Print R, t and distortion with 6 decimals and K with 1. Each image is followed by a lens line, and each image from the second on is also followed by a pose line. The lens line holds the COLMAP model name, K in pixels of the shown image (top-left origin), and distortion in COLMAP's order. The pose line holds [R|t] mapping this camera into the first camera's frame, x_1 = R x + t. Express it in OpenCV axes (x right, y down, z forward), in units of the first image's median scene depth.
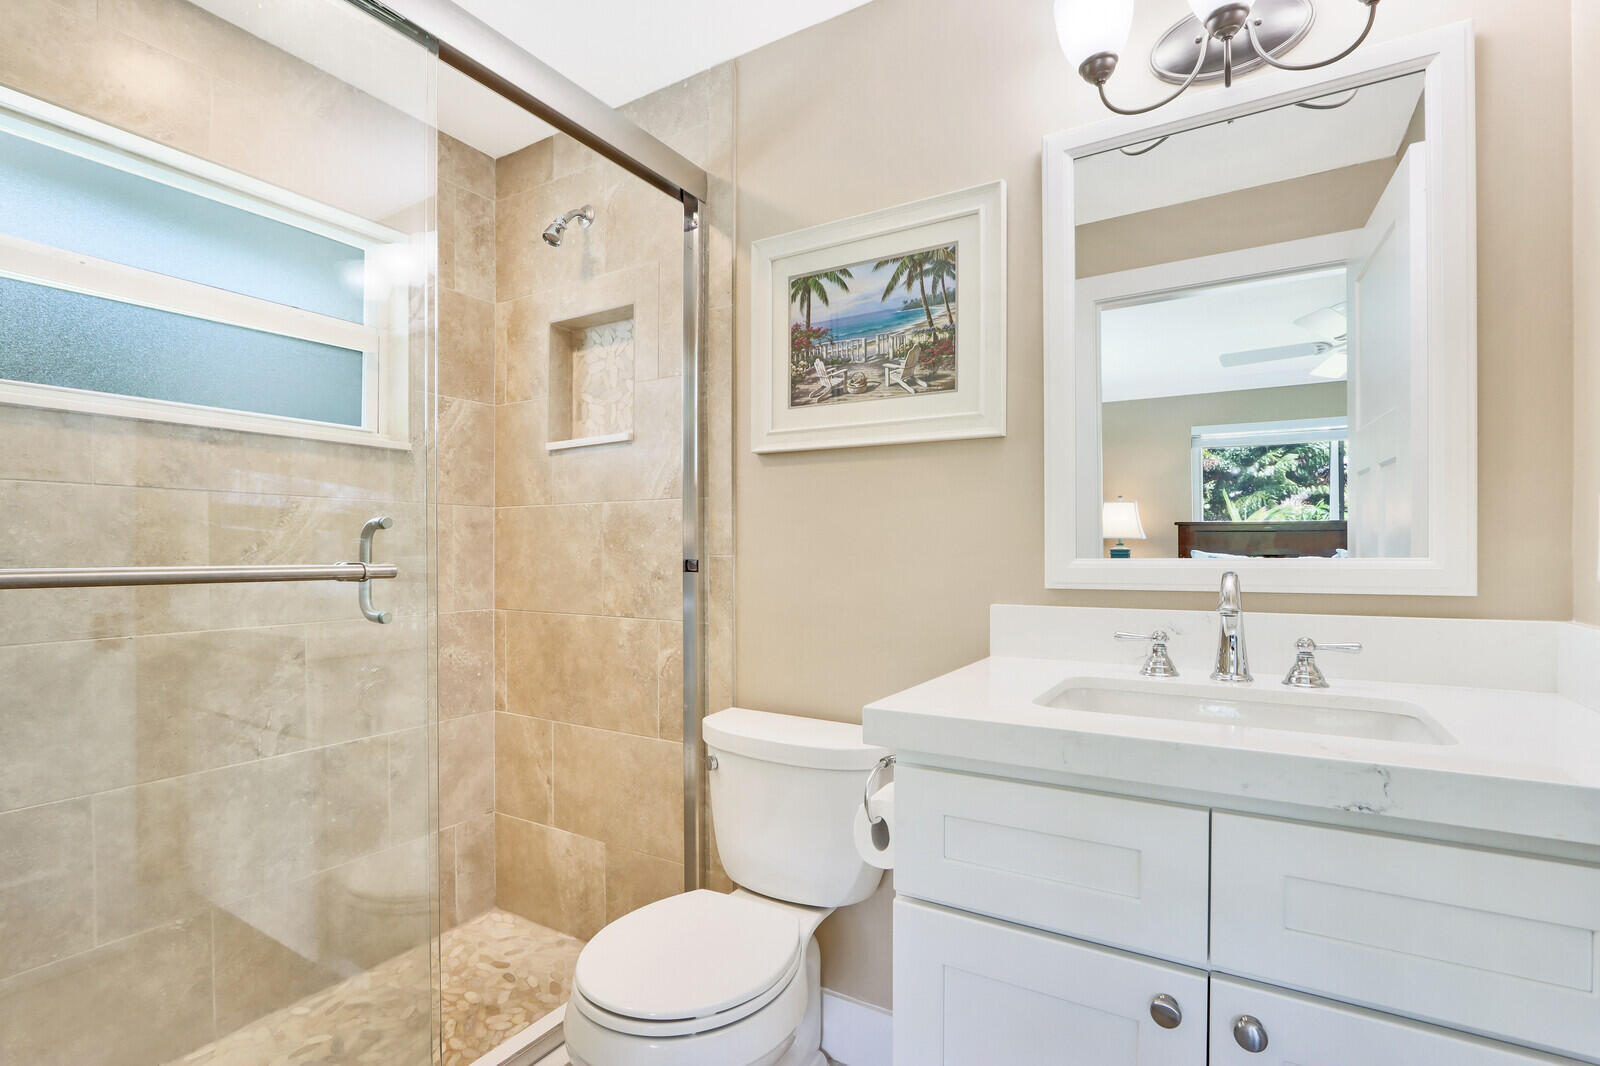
lens RADIAL K [[760.0, 0, 800.5], [0, 760.0, 538.1], [0, 0, 1]] dist [-0.018491, -0.001014]
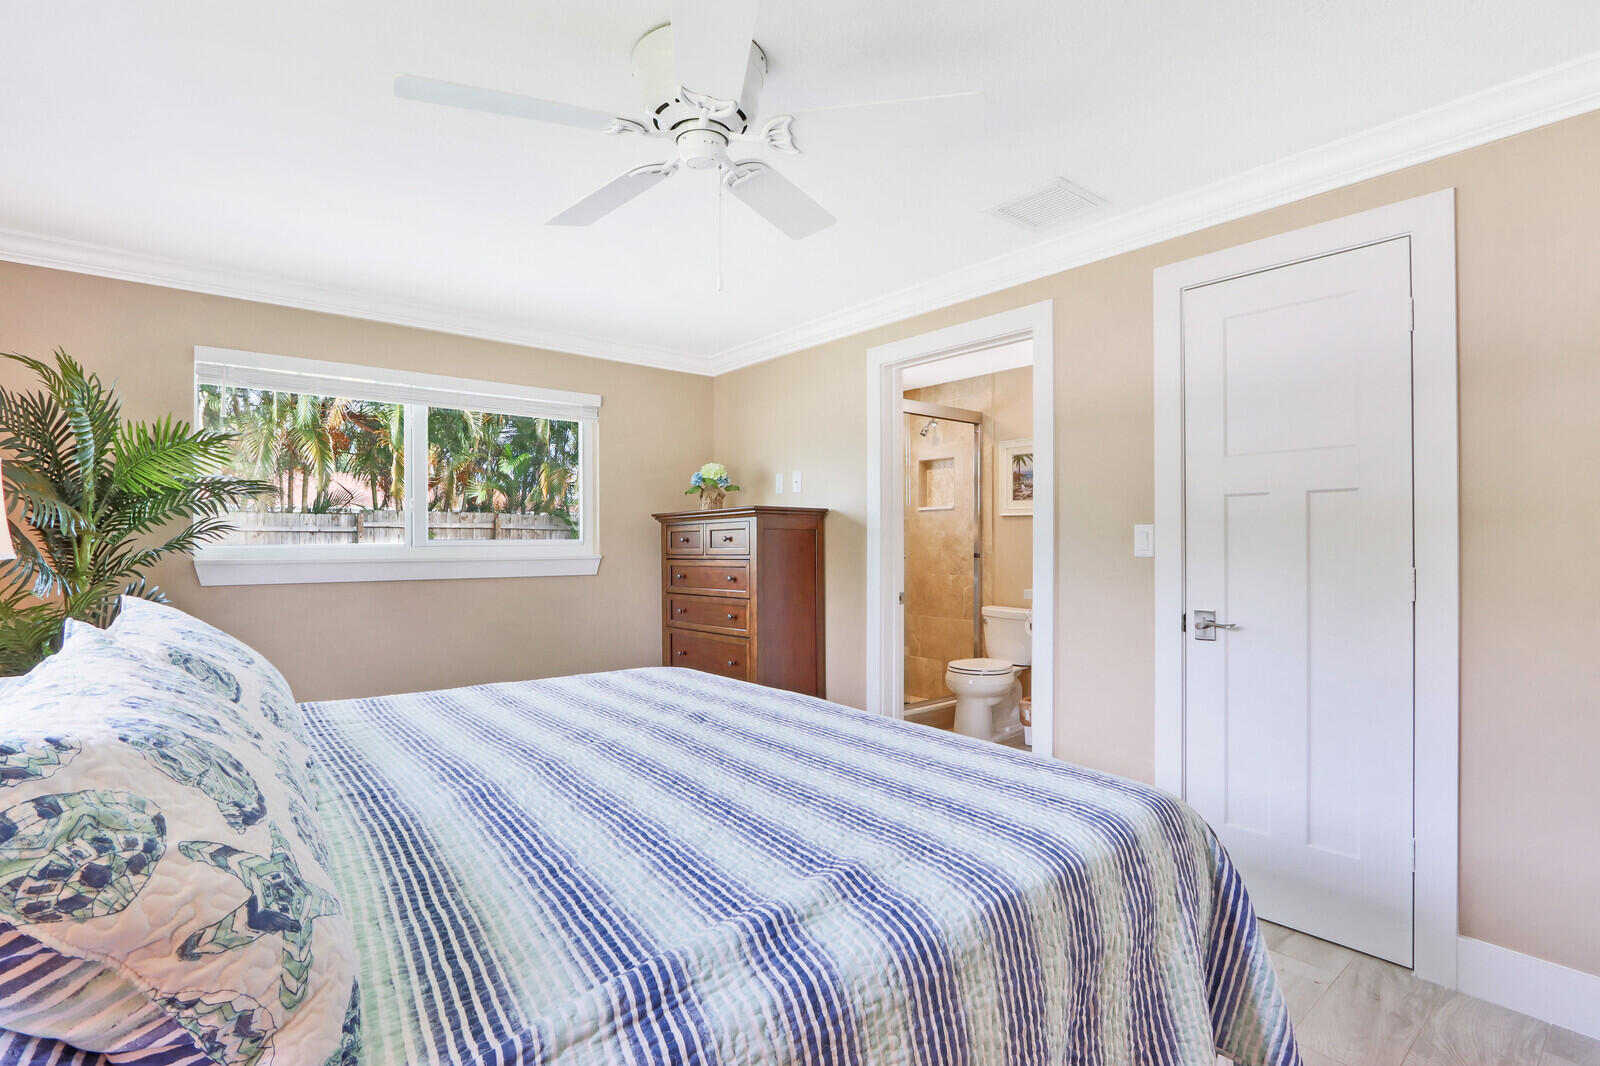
lens RADIAL K [[760.0, 0, 785.6], [0, 760.0, 530.4], [0, 0, 1]] dist [-0.018491, -0.001014]
pose [[0.934328, 0.002443, -0.356406, 0.189232], [-0.003067, 0.999995, -0.001185, -0.049358], [0.356401, 0.002200, 0.934330, -1.813943]]
